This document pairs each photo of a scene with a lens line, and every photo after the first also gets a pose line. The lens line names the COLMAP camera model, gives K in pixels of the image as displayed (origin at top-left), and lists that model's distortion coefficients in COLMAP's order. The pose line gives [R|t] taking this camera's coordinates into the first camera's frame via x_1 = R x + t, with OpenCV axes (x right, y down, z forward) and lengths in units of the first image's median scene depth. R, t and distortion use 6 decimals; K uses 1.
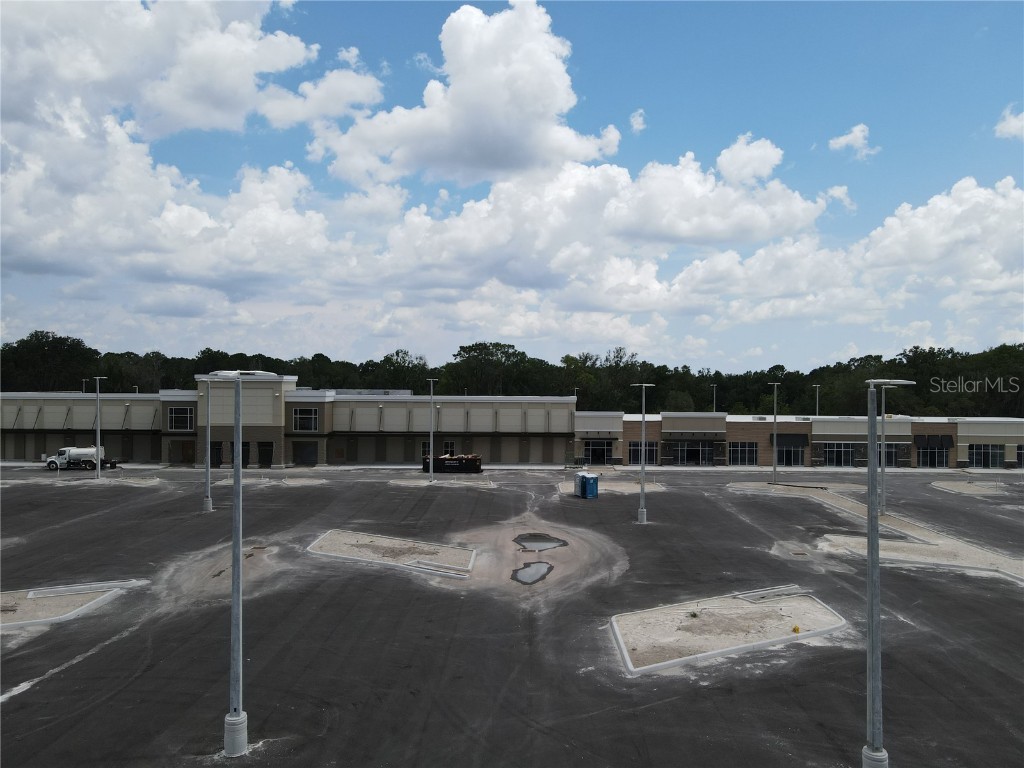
lens RADIAL K [[750.3, 0, 509.0], [0, 750.3, 388.4], [0, 0, 1]] dist [0.010028, 0.013495]
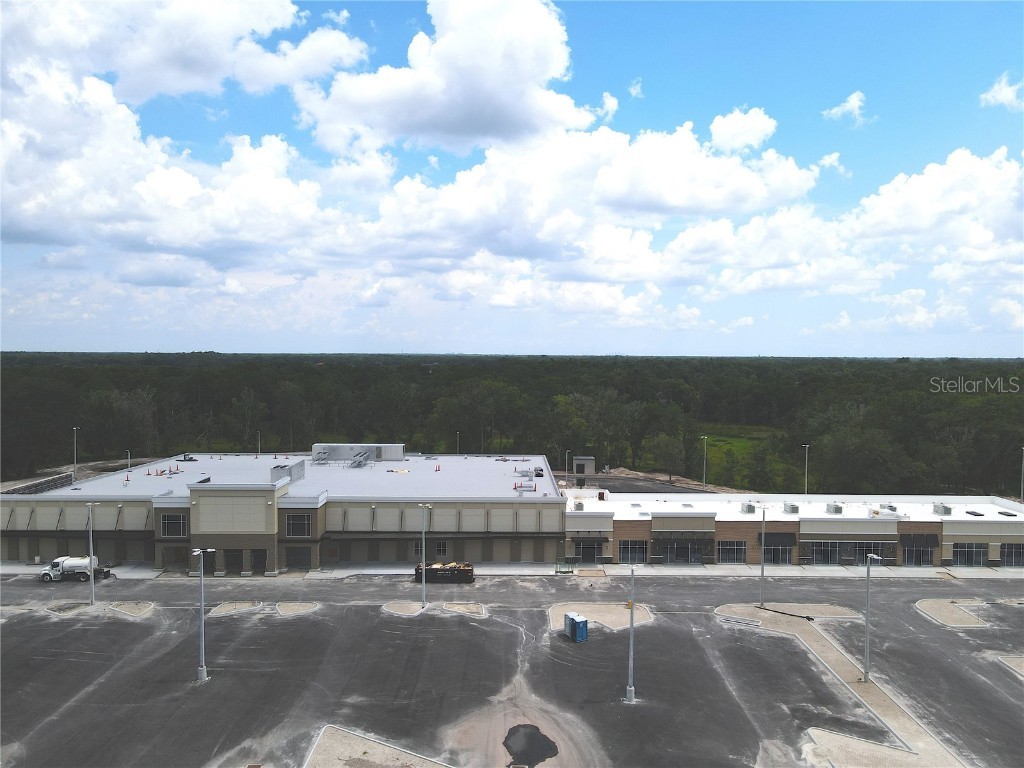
lens RADIAL K [[750.3, 0, 509.0], [0, 750.3, 388.4], [0, 0, 1]] dist [0.010028, 0.013495]
pose [[0.999954, -0.001673, 0.009466, 0.002021], [0.001286, 0.999166, 0.040811, -0.176143], [-0.009527, -0.040797, 0.999122, -0.001012]]
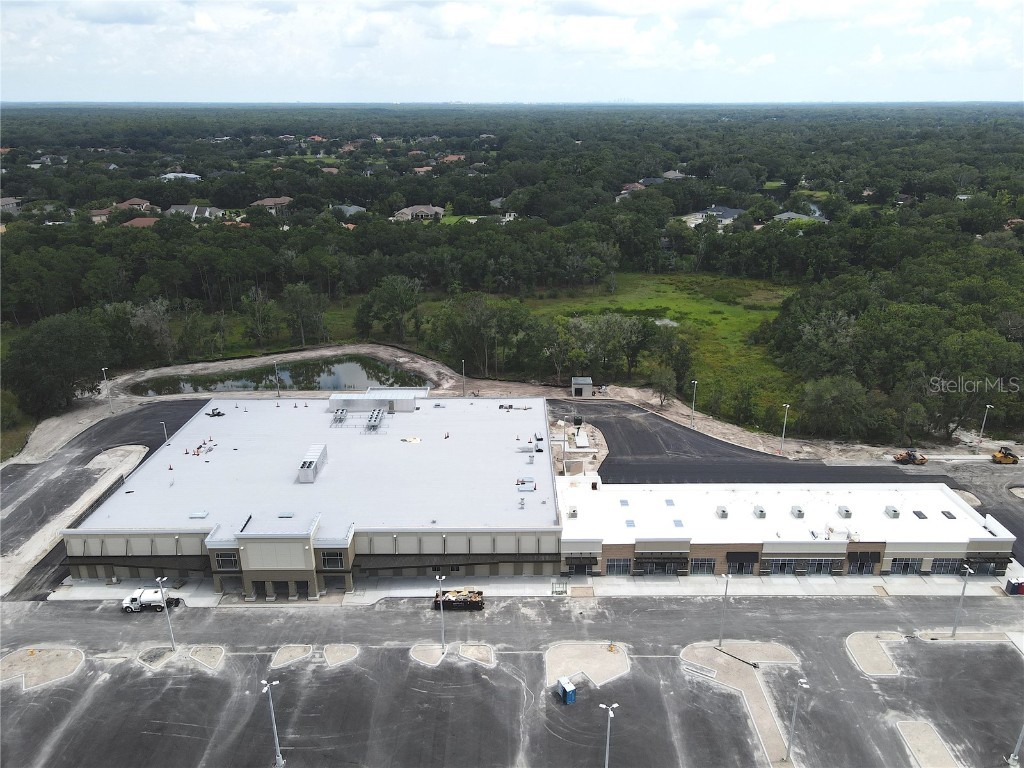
lens RADIAL K [[750.3, 0, 509.0], [0, 750.3, 388.4], [0, 0, 1]] dist [0.010028, 0.013495]
pose [[0.999897, -0.014039, 0.002926, 0.006028], [0.012097, 0.935271, 0.353725, -0.601524], [-0.007703, -0.353653, 0.935345, -0.009012]]
